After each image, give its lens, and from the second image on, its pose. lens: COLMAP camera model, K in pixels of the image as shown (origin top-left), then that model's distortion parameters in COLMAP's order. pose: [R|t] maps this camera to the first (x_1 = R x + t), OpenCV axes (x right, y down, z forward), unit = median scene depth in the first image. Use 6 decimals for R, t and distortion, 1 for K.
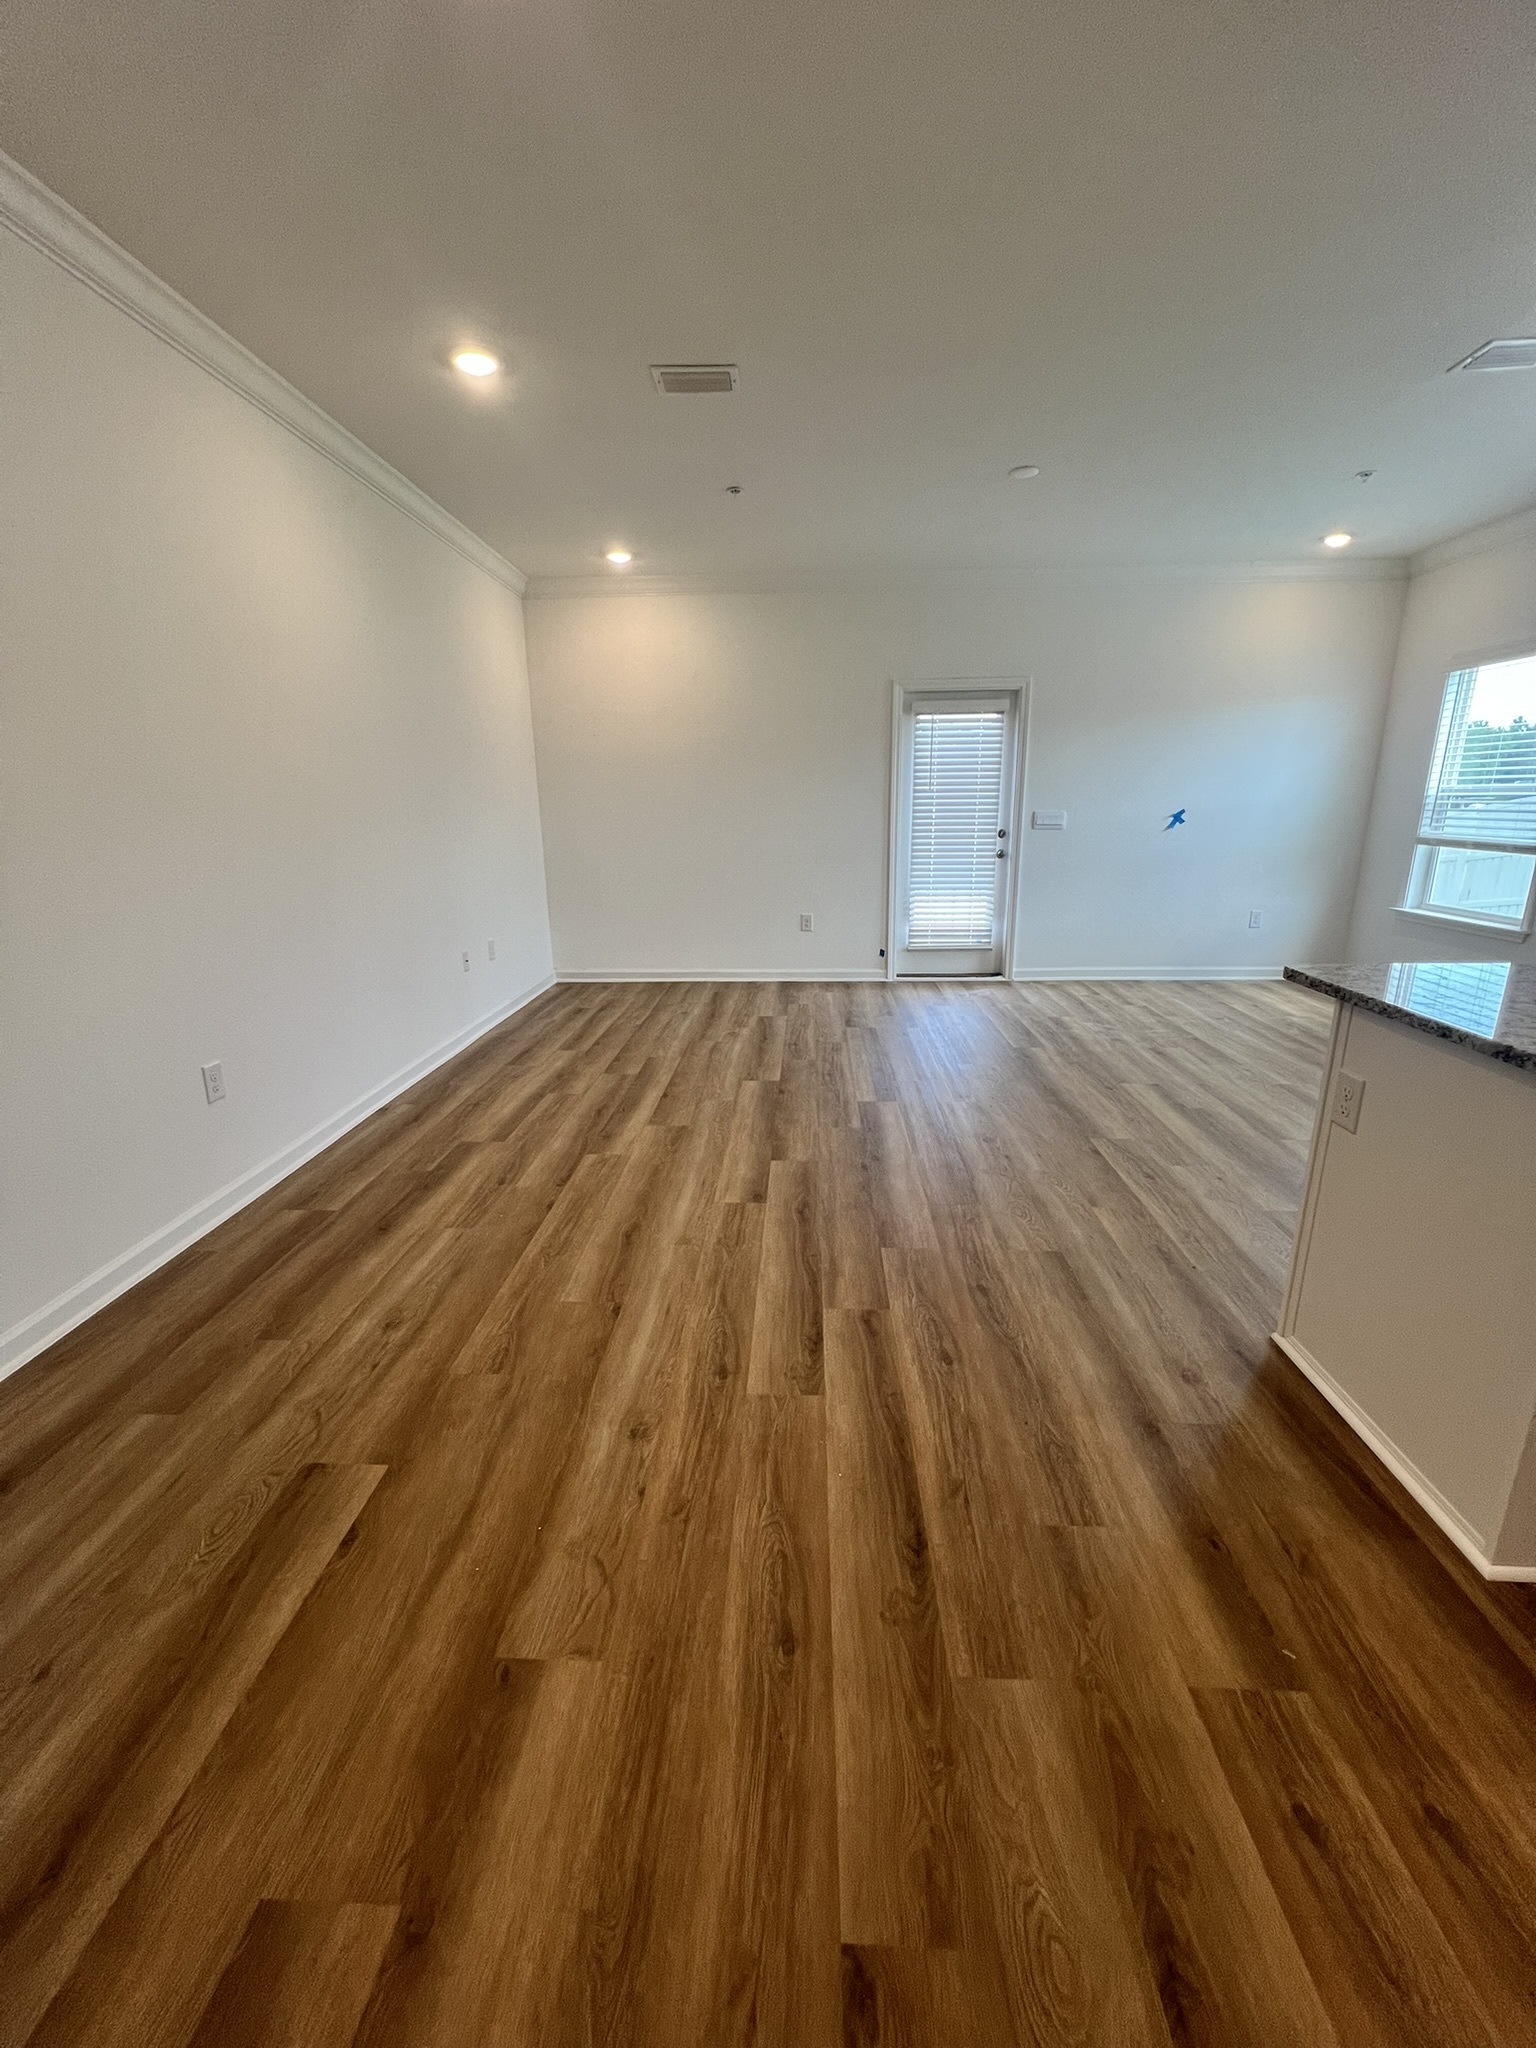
lens RADIAL K [[819.5, 0, 770.5], [0, 819.5, 1023.9], [0, 0, 1]] dist [0.003390, -0.000293]
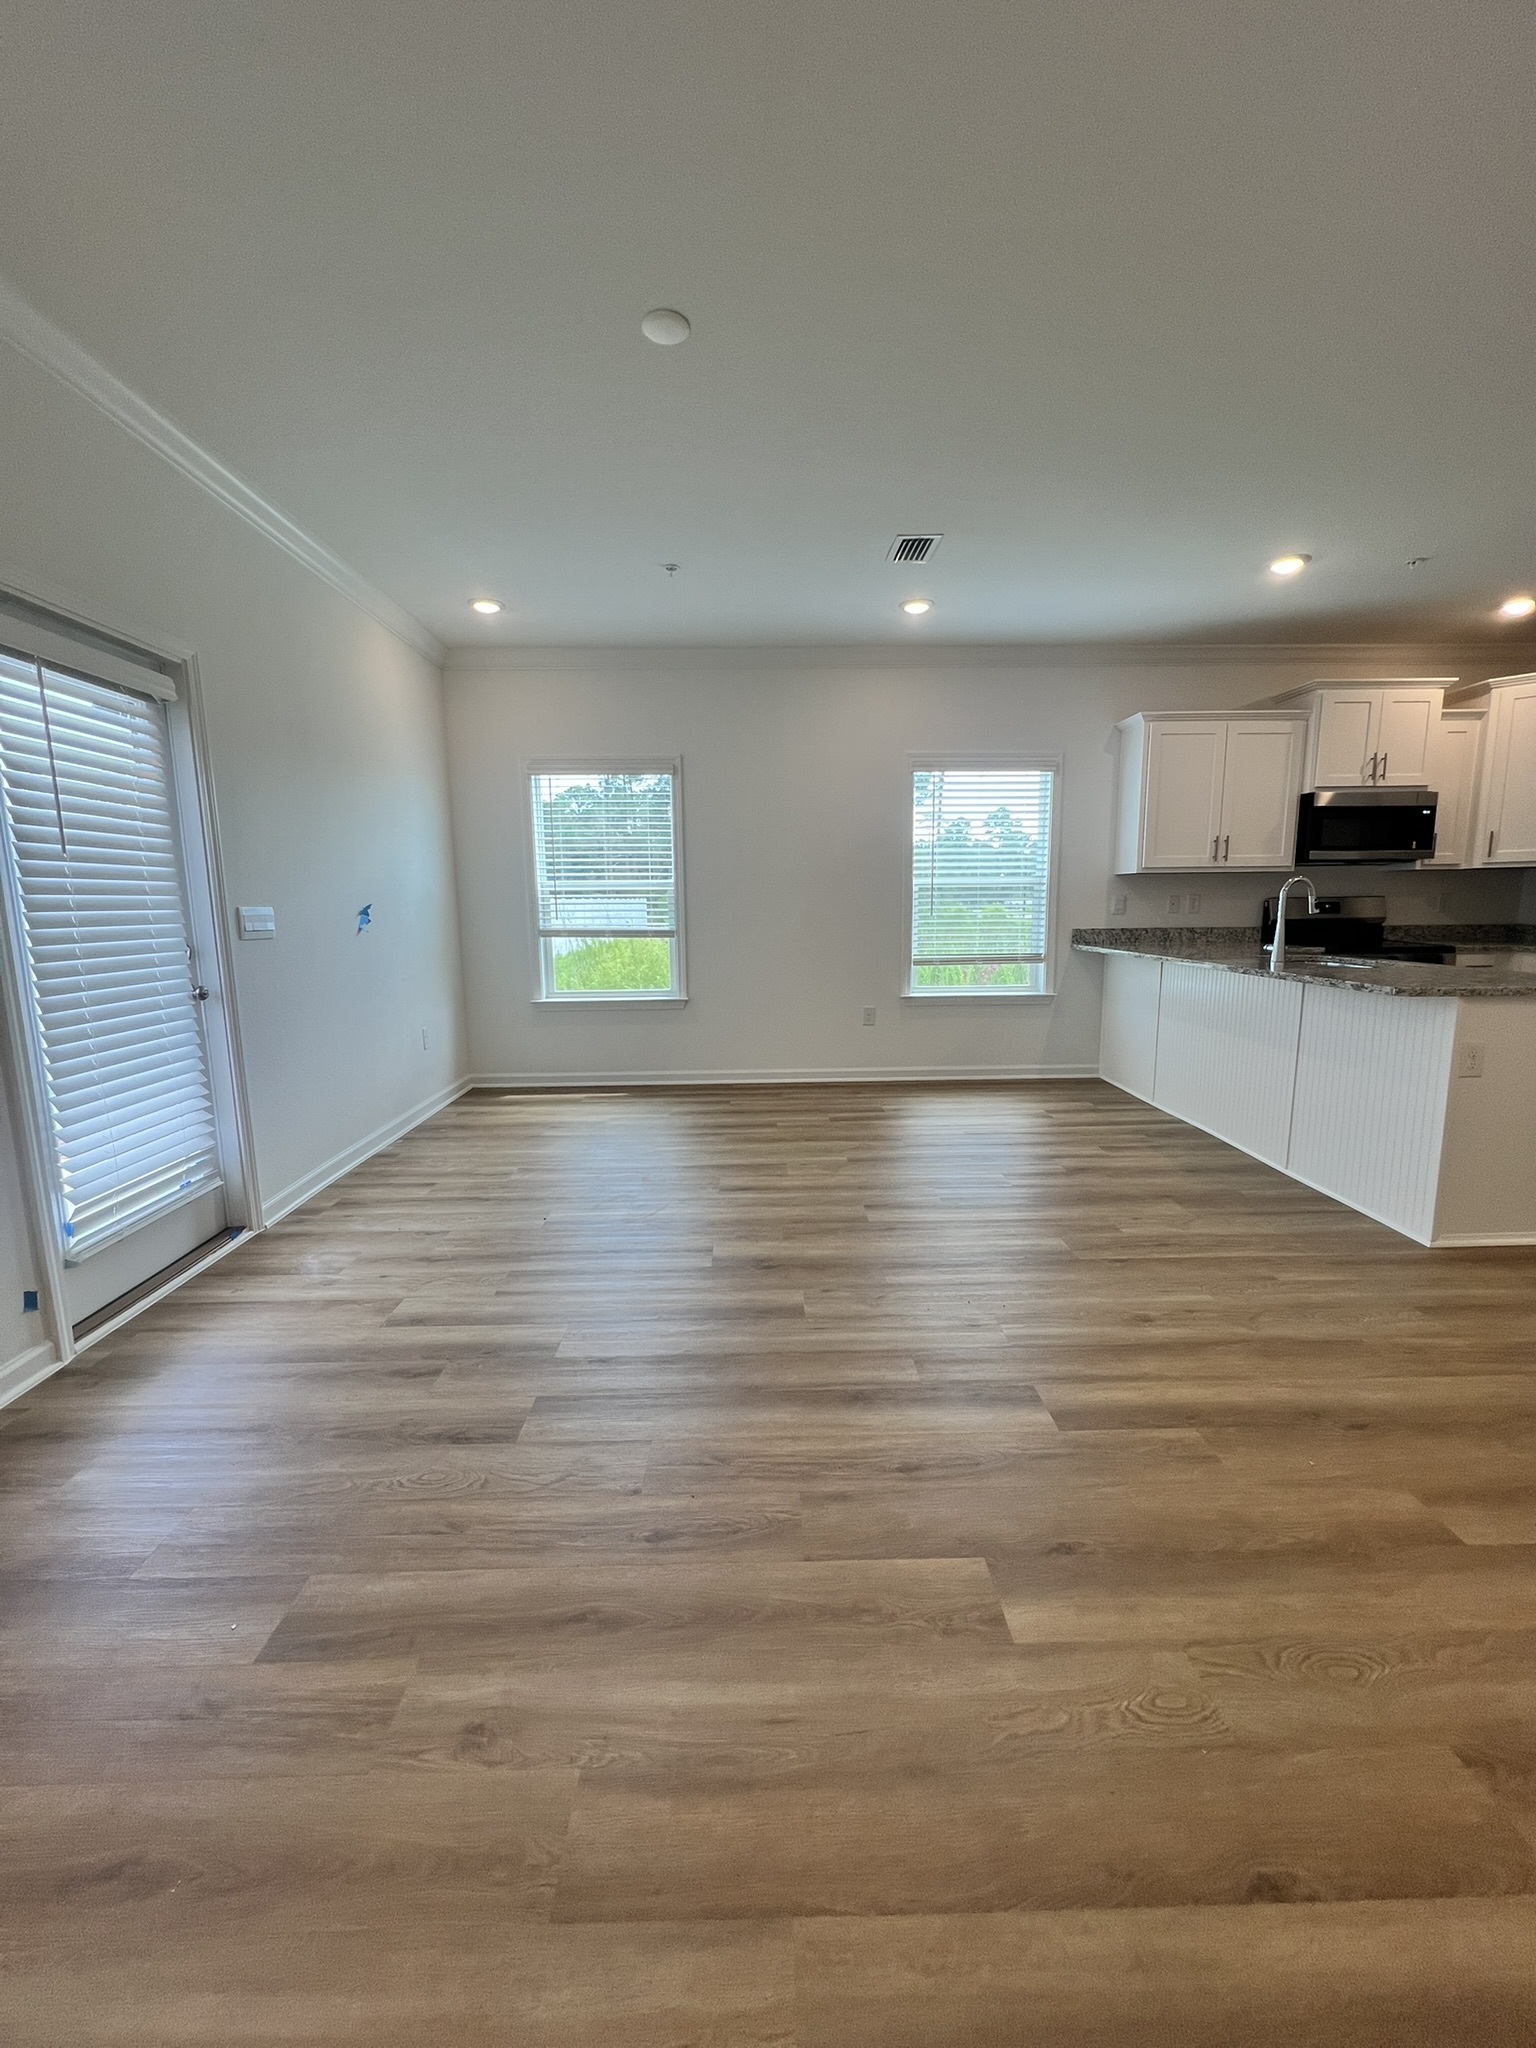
lens RADIAL K [[819.5, 0, 770.5], [0, 819.5, 1023.9], [0, 0, 1]] dist [0.003390, -0.000293]
pose [[-0.060774, -0.141052, 0.988135, -0.698600], [0.274316, 0.949486, 0.152406, -0.541303], [-0.959717, 0.280324, -0.019012, 2.181853]]
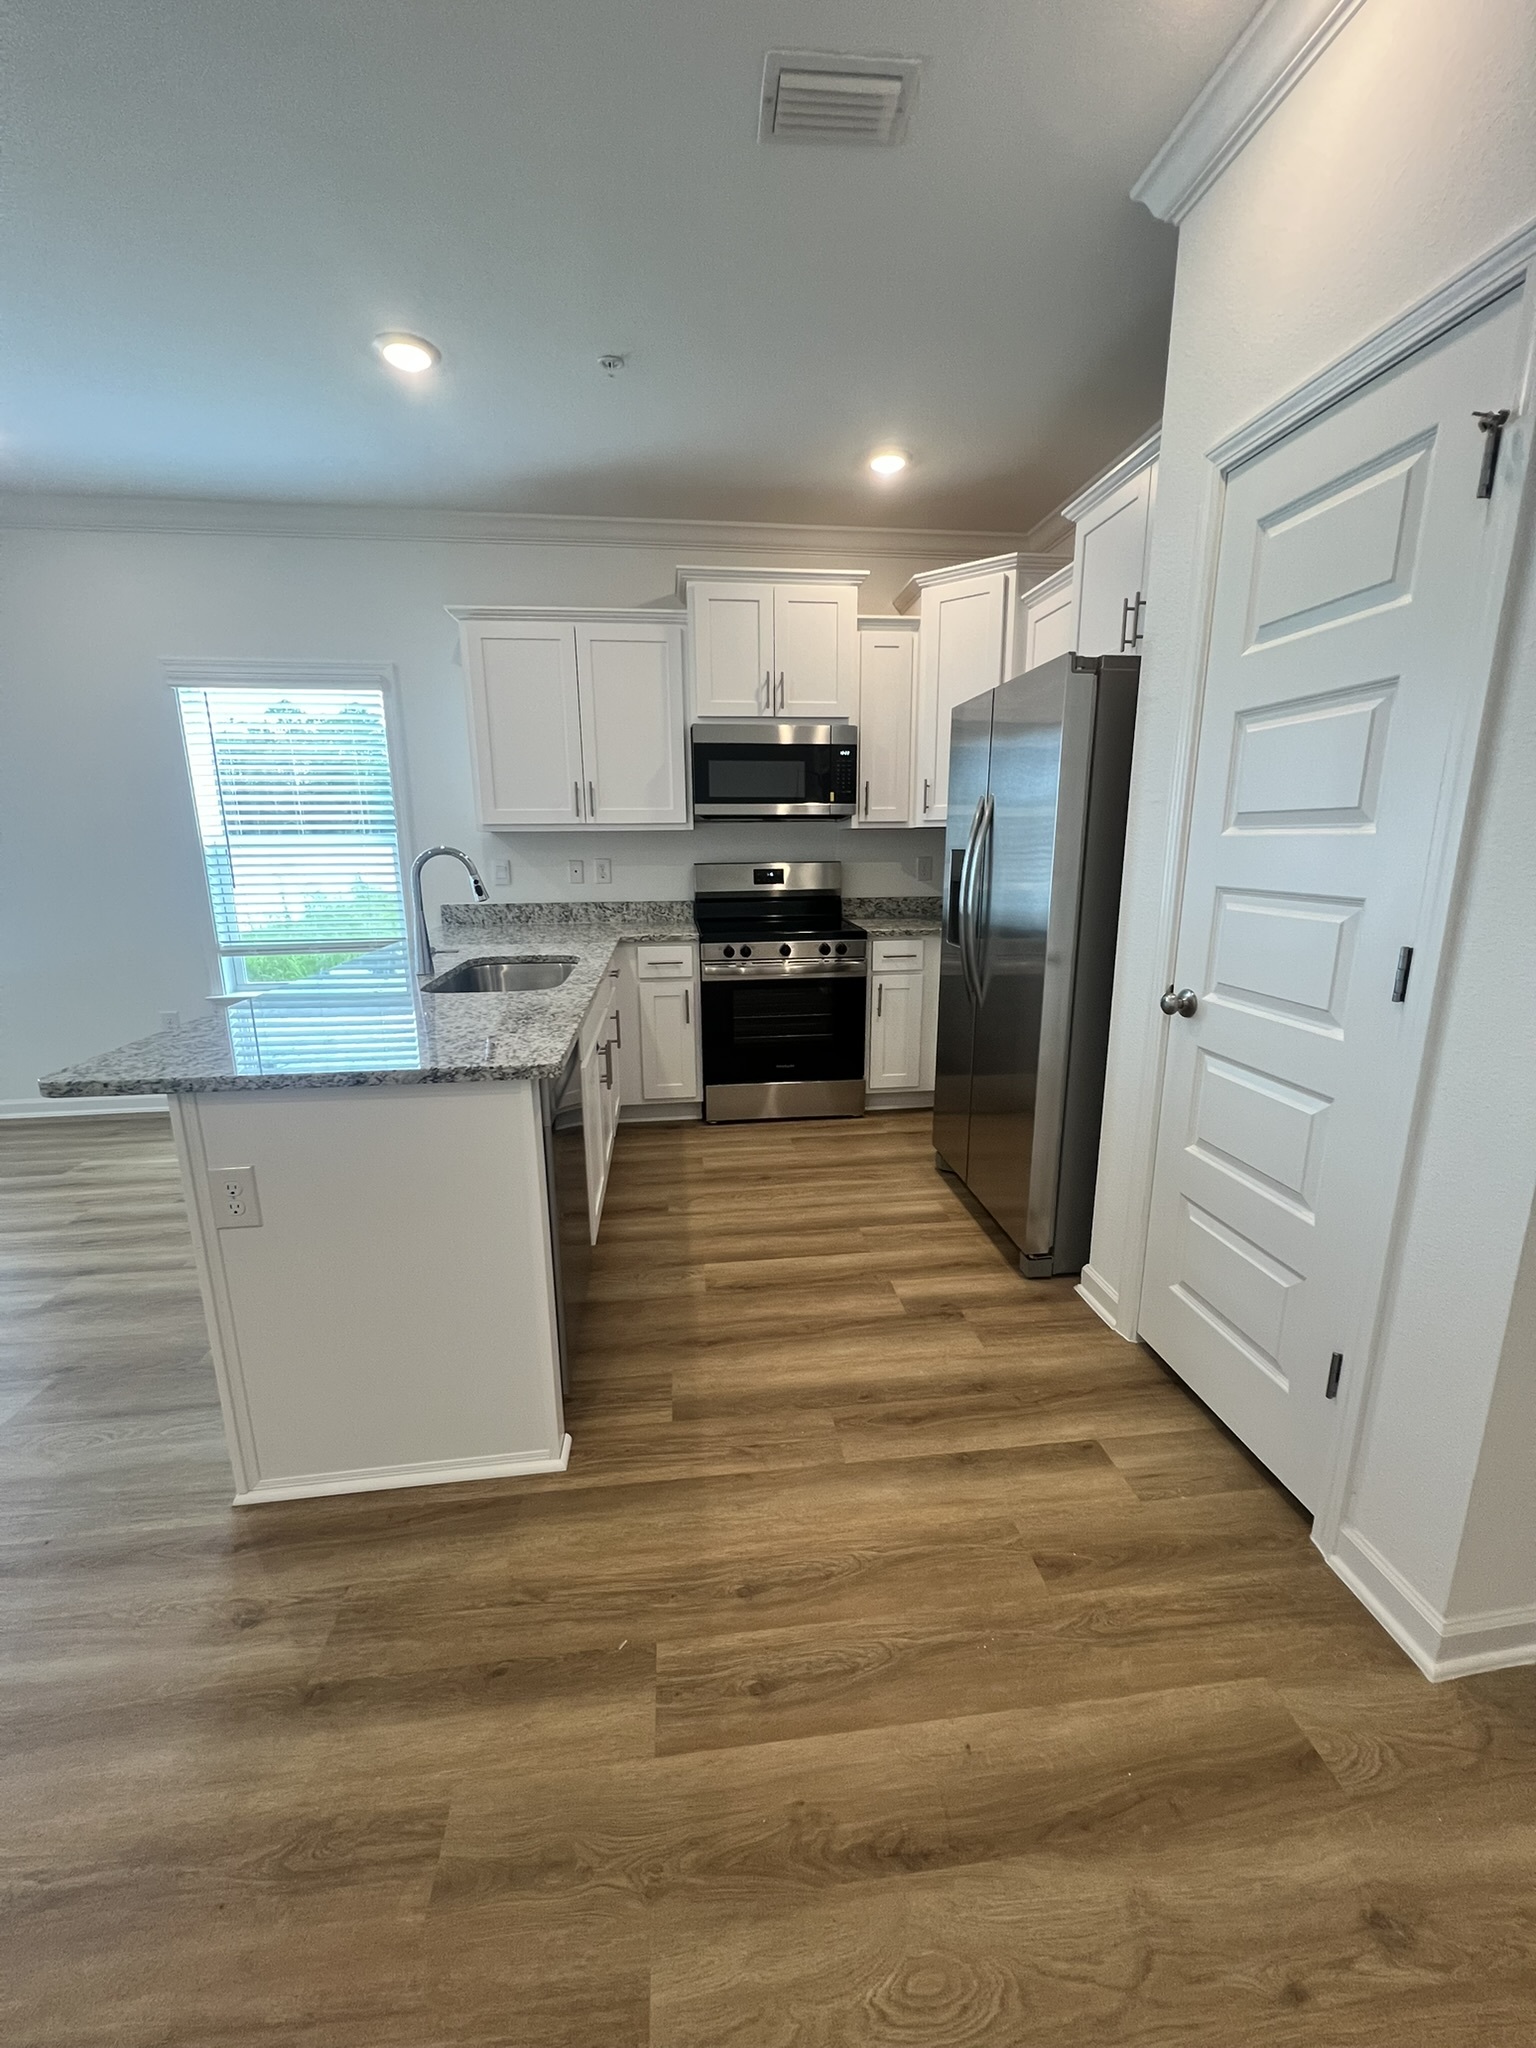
lens RADIAL K [[819.5, 0, 770.5], [0, 819.5, 1023.9], [0, 0, 1]] dist [0.003390, -0.000293]
pose [[-0.159139, -0.209696, 0.964729, -0.177587], [0.271379, 0.930248, 0.246967, -0.132305], [-0.949225, 0.301109, -0.091131, 0.467147]]
